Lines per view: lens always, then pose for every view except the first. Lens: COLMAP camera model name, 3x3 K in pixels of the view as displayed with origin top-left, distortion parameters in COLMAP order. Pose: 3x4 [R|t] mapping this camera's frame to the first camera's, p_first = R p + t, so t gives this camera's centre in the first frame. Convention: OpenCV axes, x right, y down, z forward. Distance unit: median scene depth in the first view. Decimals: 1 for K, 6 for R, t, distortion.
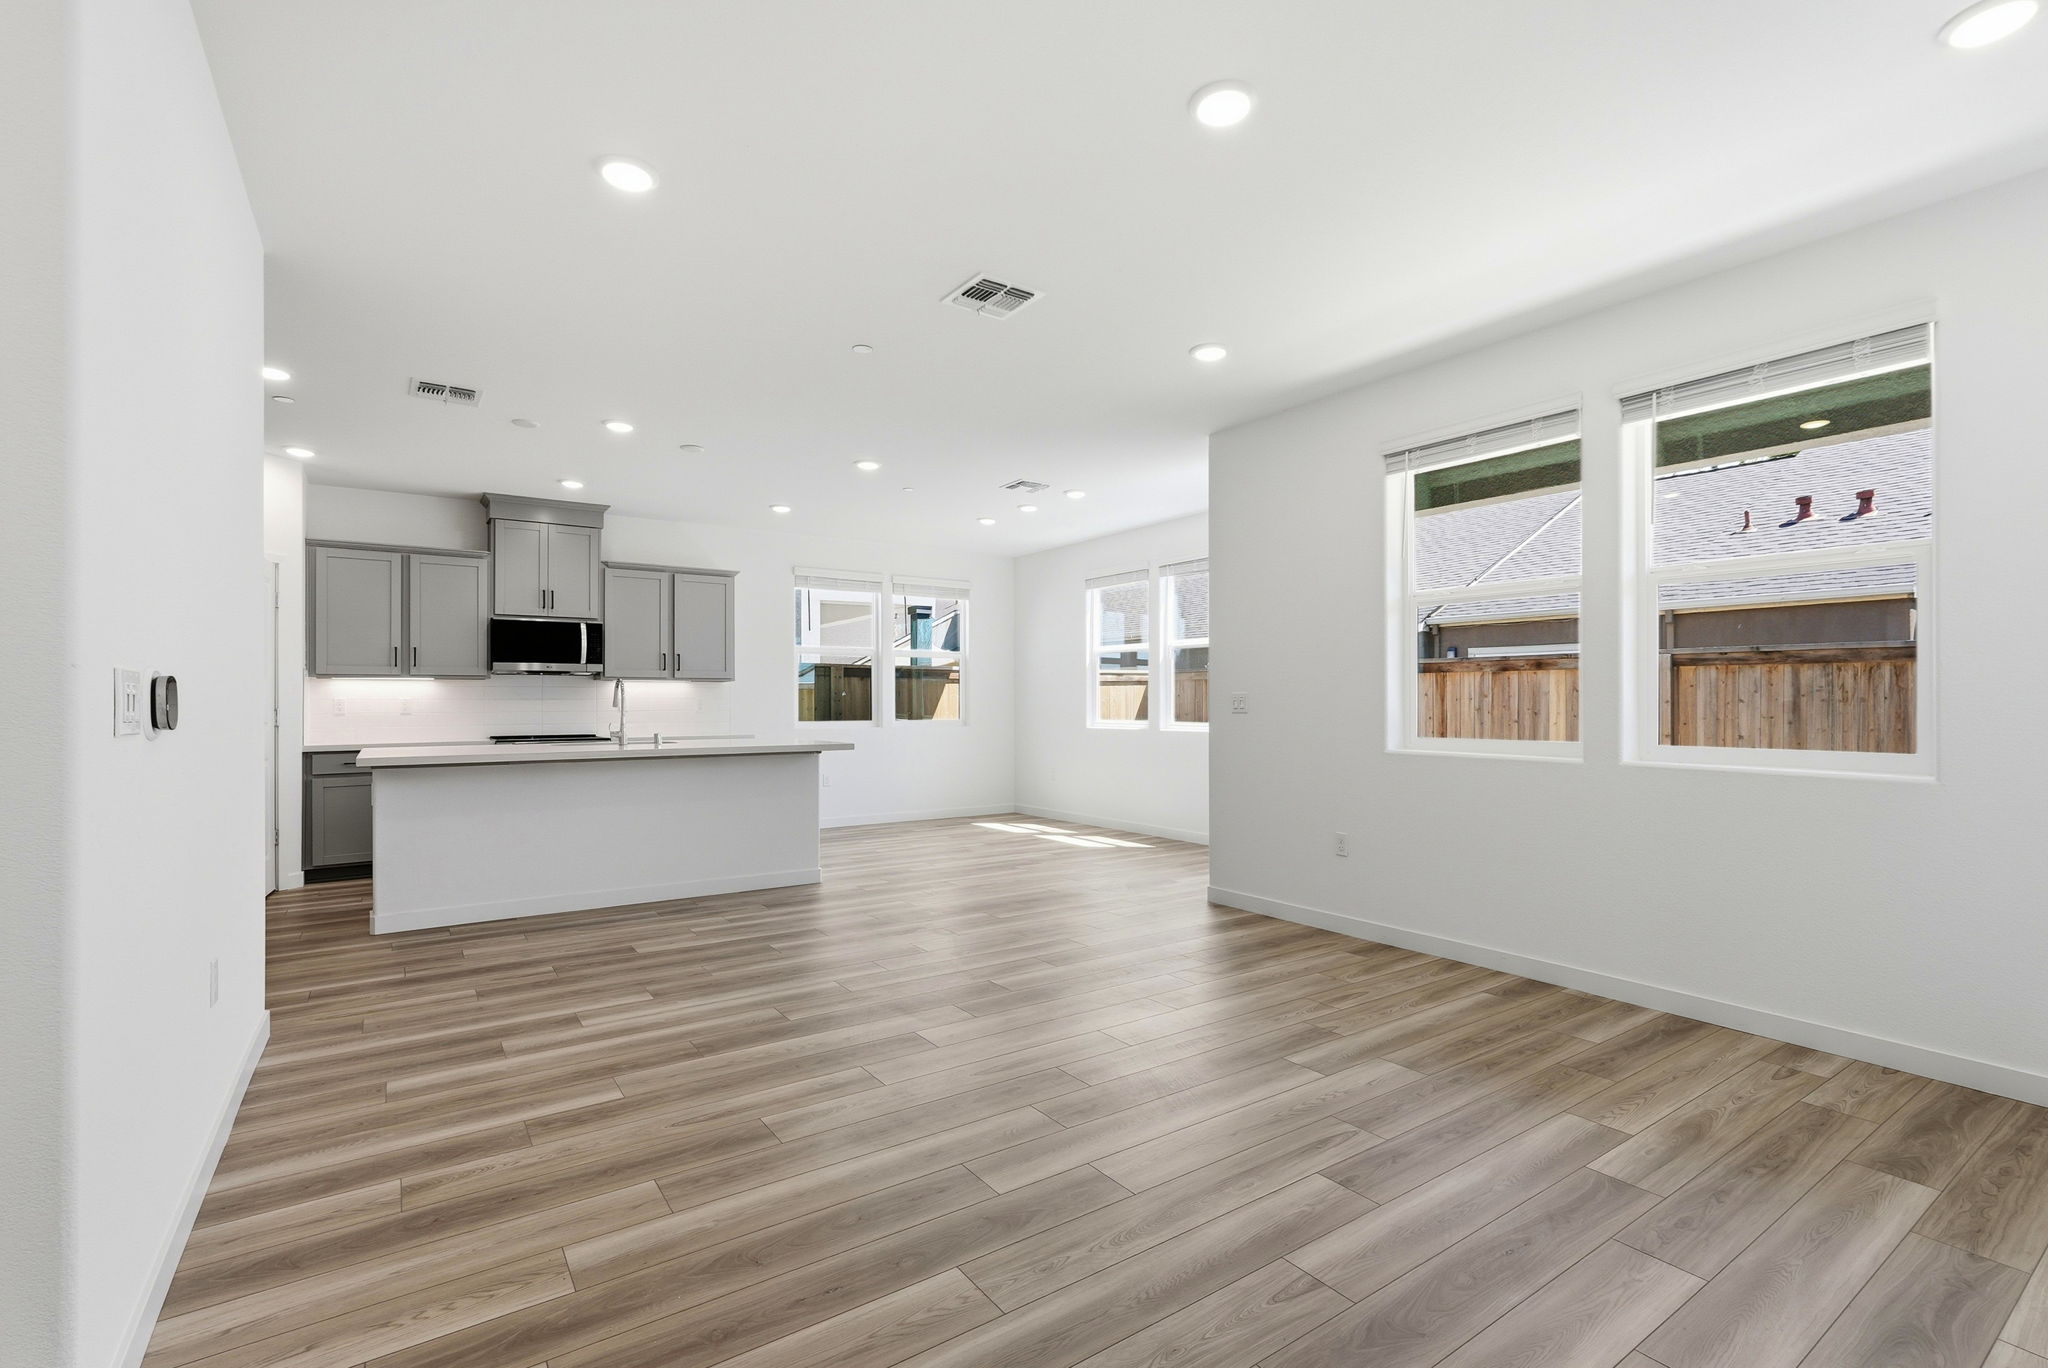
lens RADIAL K [[921.6, 0, 1028.3], [0, 921.6, 687.5], [0, 0, 1]] dist [-0.014684, 0.011486]
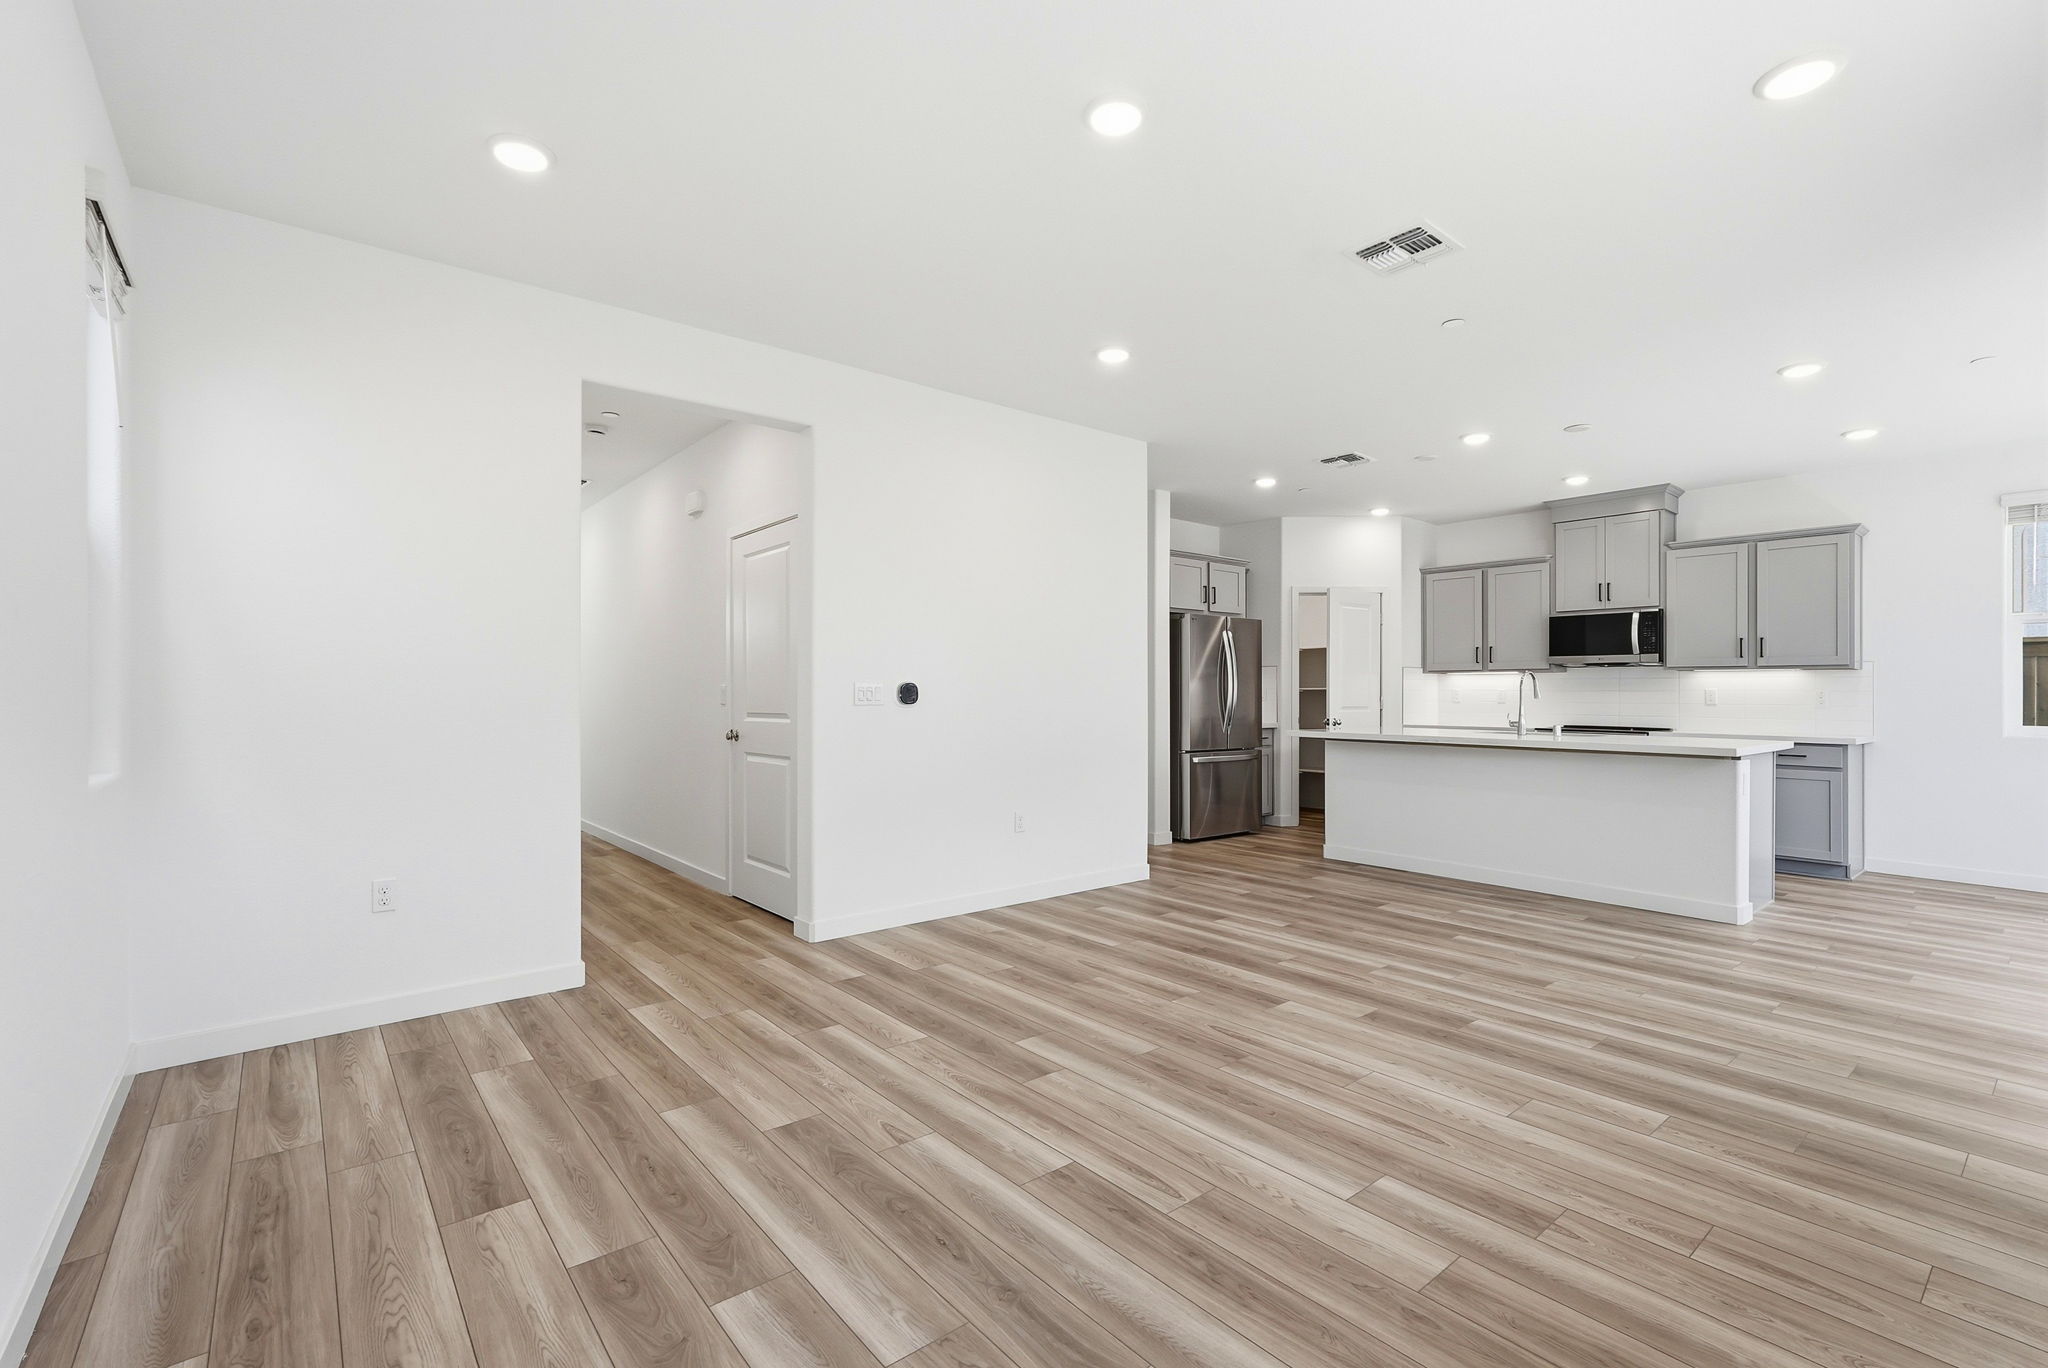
lens RADIAL K [[921.6, 0, 1028.3], [0, 921.6, 687.5], [0, 0, 1]] dist [-0.014684, 0.011486]
pose [[0.089754, -0.002216, -0.995961, 0.609705], [0.009263, 0.999956, -0.001390, 0.006174], [0.995921, -0.009101, 0.089771, 0.403124]]
